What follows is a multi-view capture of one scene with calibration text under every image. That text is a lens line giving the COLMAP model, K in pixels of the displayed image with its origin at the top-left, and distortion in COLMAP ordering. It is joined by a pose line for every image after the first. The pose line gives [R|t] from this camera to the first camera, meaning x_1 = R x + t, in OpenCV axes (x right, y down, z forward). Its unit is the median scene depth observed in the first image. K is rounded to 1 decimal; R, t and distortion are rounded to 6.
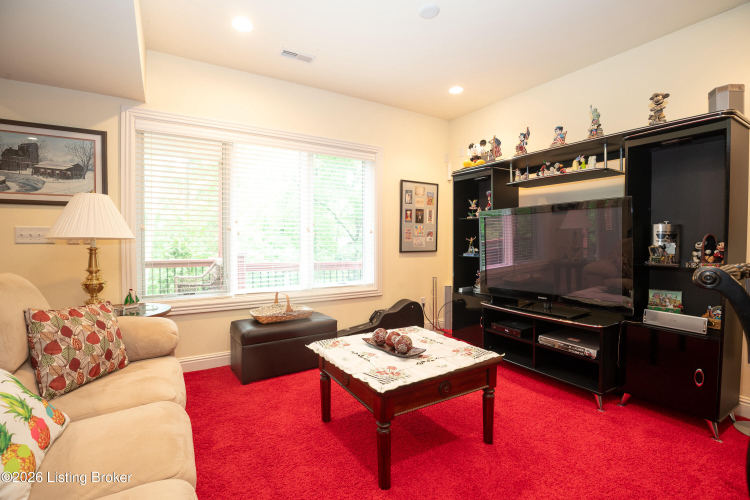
lens RADIAL K [[356.4, 0, 376.4], [0, 356.4, 248.2], [0, 0, 1]] dist [-0.030763, 0.003085]
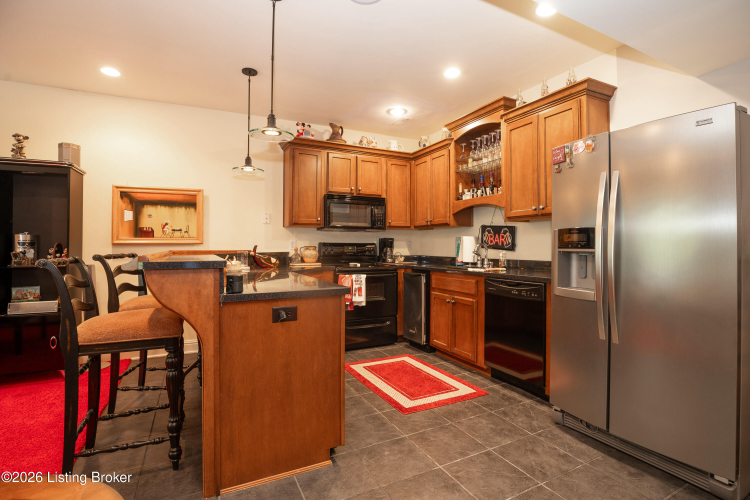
lens RADIAL K [[356.4, 0, 381.7], [0, 356.4, 244.6], [0, 0, 1]] dist [-0.030763, 0.003085]
pose [[0.087571, 0.008929, 0.996118, -0.325717], [0.027760, 0.999550, -0.011400, 0.018711], [-0.995771, 0.028651, 0.087284, -0.416029]]
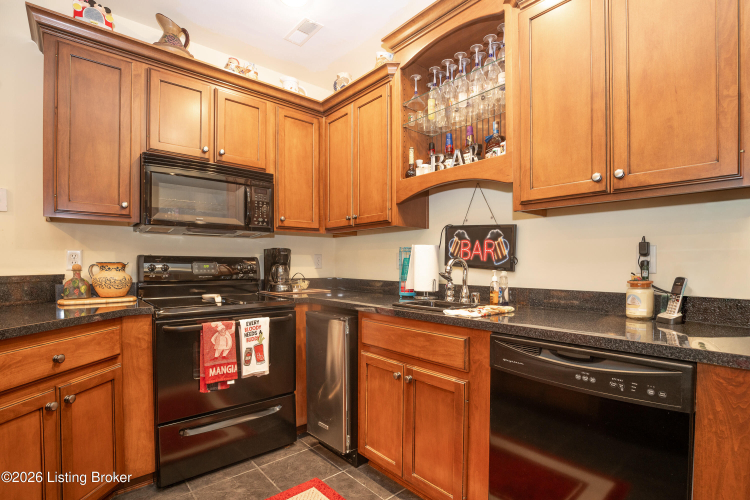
lens RADIAL K [[356.4, 0, 386.0], [0, 356.4, 269.0], [0, 0, 1]] dist [-0.030763, 0.003085]
pose [[-0.173601, -0.009894, 0.984766, 0.479752], [0.028029, 0.999495, 0.014983, 0.018311], [-0.984417, 0.030203, -0.173236, -0.414253]]
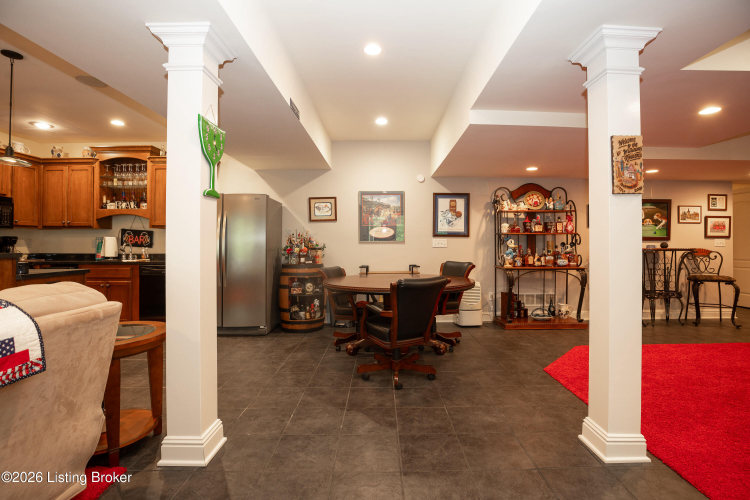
lens RADIAL K [[356.4, 0, 389.9], [0, 356.4, 241.6], [0, 0, 1]] dist [-0.030763, 0.003085]
pose [[-0.855773, 0.012023, 0.517212, -1.190579], [0.019727, 0.999761, 0.009398, 0.014466], [-0.516975, 0.018246, -0.855806, 0.272333]]
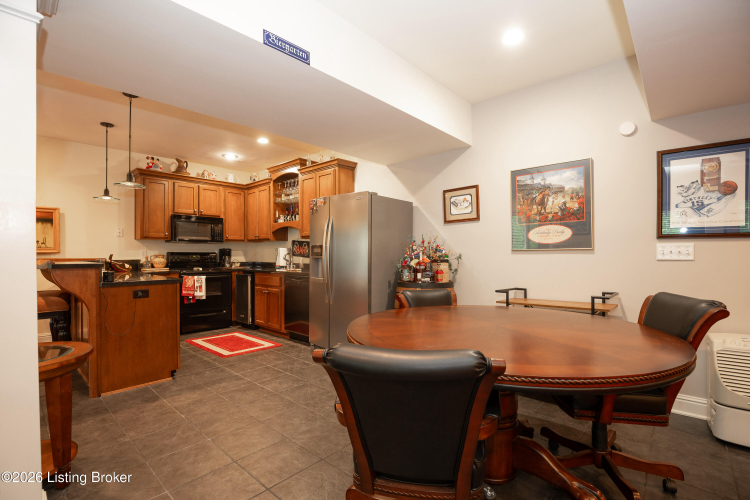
lens RADIAL K [[356.4, 0, 372.4], [0, 356.4, 257.7], [0, 0, 1]] dist [-0.030763, 0.003085]
pose [[-0.248245, -0.004401, 0.968687, -1.105010], [0.030074, 0.999473, 0.012248, 0.027498], [-0.968230, 0.032173, -0.247982, -0.664937]]
